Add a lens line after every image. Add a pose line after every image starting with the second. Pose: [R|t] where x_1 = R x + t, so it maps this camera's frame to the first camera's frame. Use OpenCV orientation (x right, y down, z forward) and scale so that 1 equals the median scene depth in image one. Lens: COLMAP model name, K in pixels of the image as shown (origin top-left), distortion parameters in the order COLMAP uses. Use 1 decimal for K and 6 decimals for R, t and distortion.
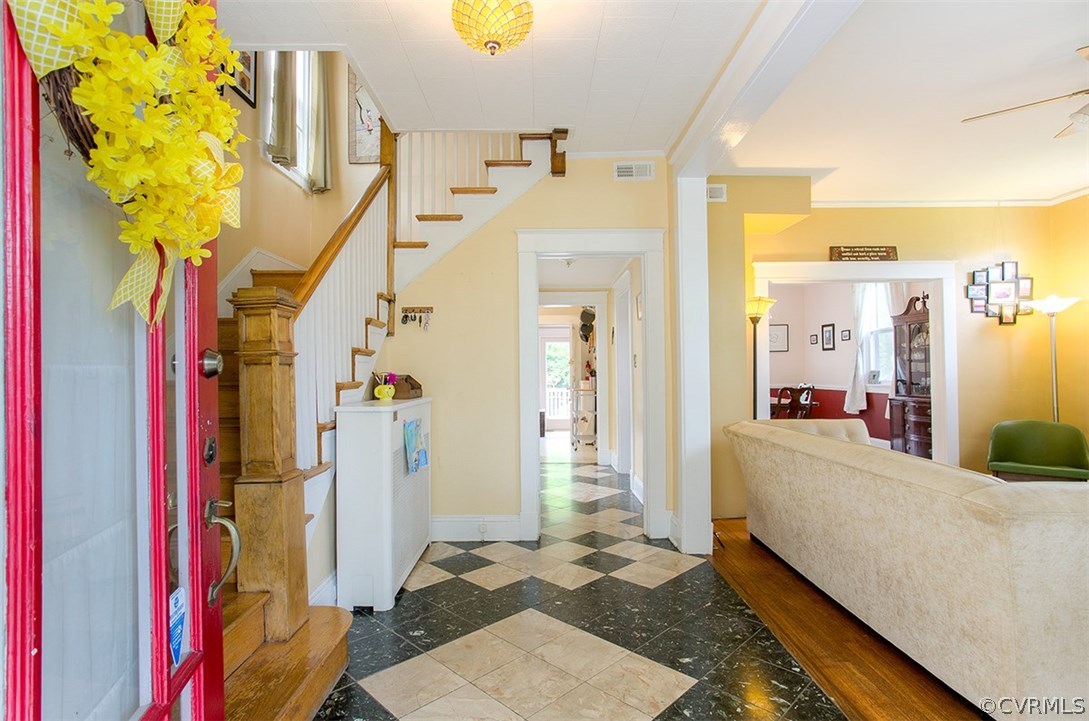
lens RADIAL K [[535.5, 0, 542.4], [0, 535.5, 359.4], [0, 0, 1]] dist [-0.019635, 0.011843]
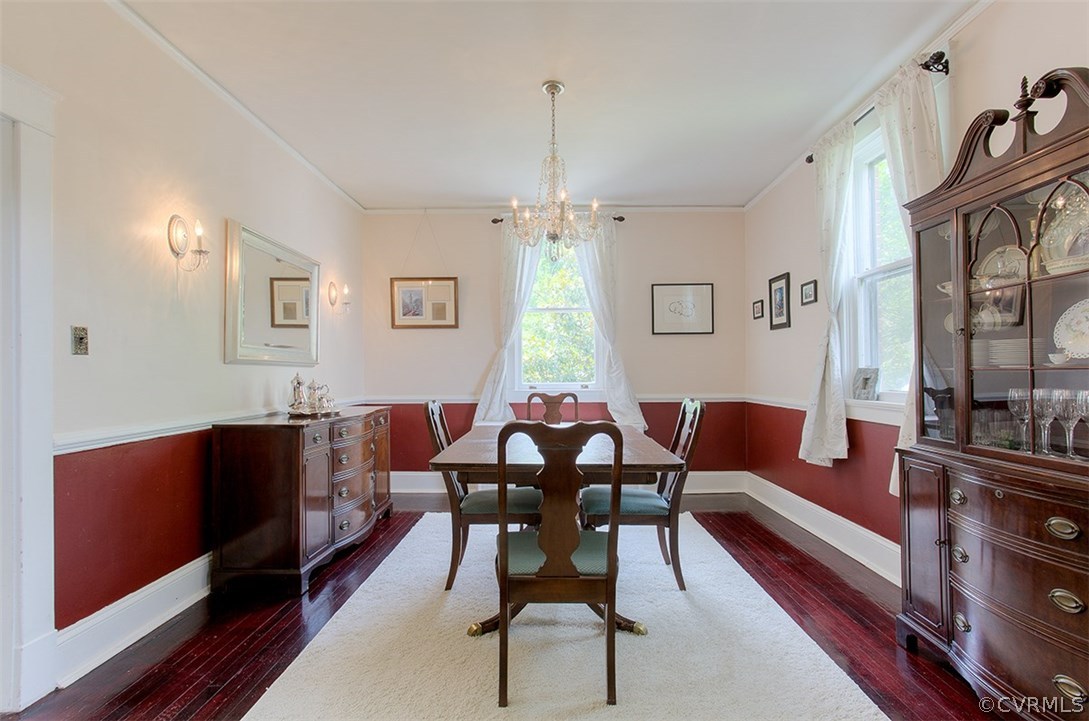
lens RADIAL K [[535.5, 0, 539.3], [0, 535.5, 364.9], [0, 0, 1]] dist [-0.019635, 0.011843]
pose [[0.999519, 0.000826, -0.031005, 0.462457], [-0.000592, 0.999971, 0.007533, 0.019158], [0.031011, -0.007511, 0.999491, 0.698699]]
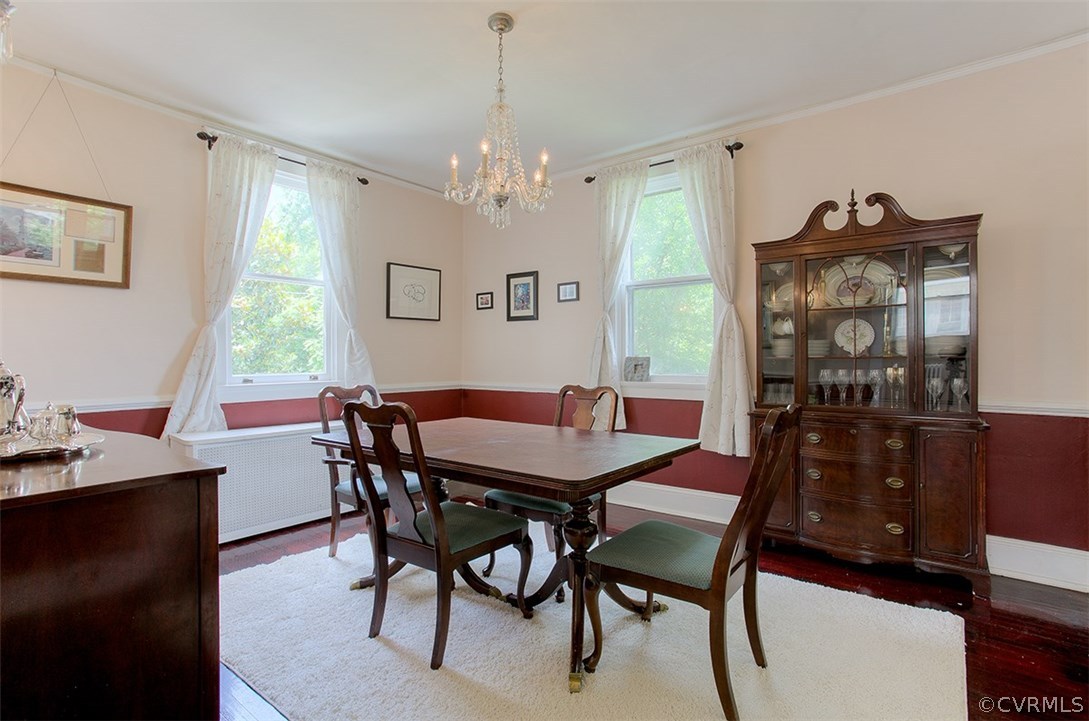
lens RADIAL K [[535.5, 0, 545.0], [0, 535.5, 356.5], [0, 0, 1]] dist [-0.019635, 0.011843]
pose [[0.634161, 0.005706, 0.773180, 0.175406], [-0.017470, 0.999823, 0.006950, 0.023014], [-0.773004, -0.017914, 0.634148, 0.887581]]
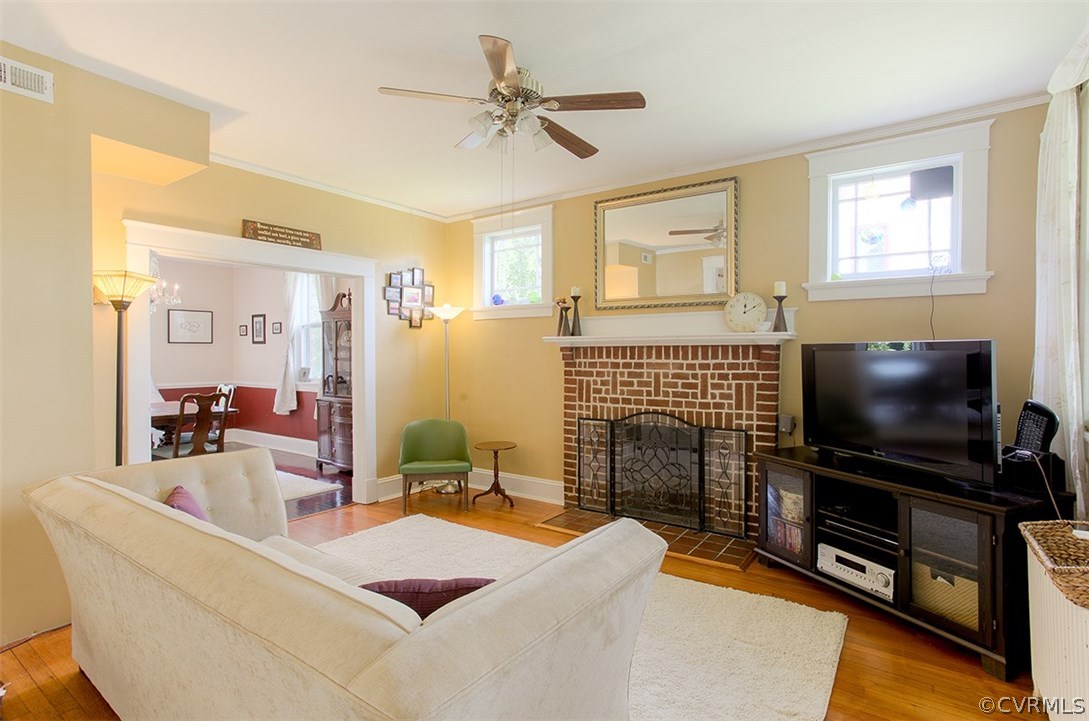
lens RADIAL K [[535.5, 0, 537.1], [0, 535.5, 358.4], [0, 0, 1]] dist [-0.019635, 0.011843]
pose [[0.587748, -0.002582, 0.809040, 0.128156], [-0.017662, 0.999716, 0.016022, -0.021062], [-0.808851, -0.023706, 0.587535, 0.145720]]
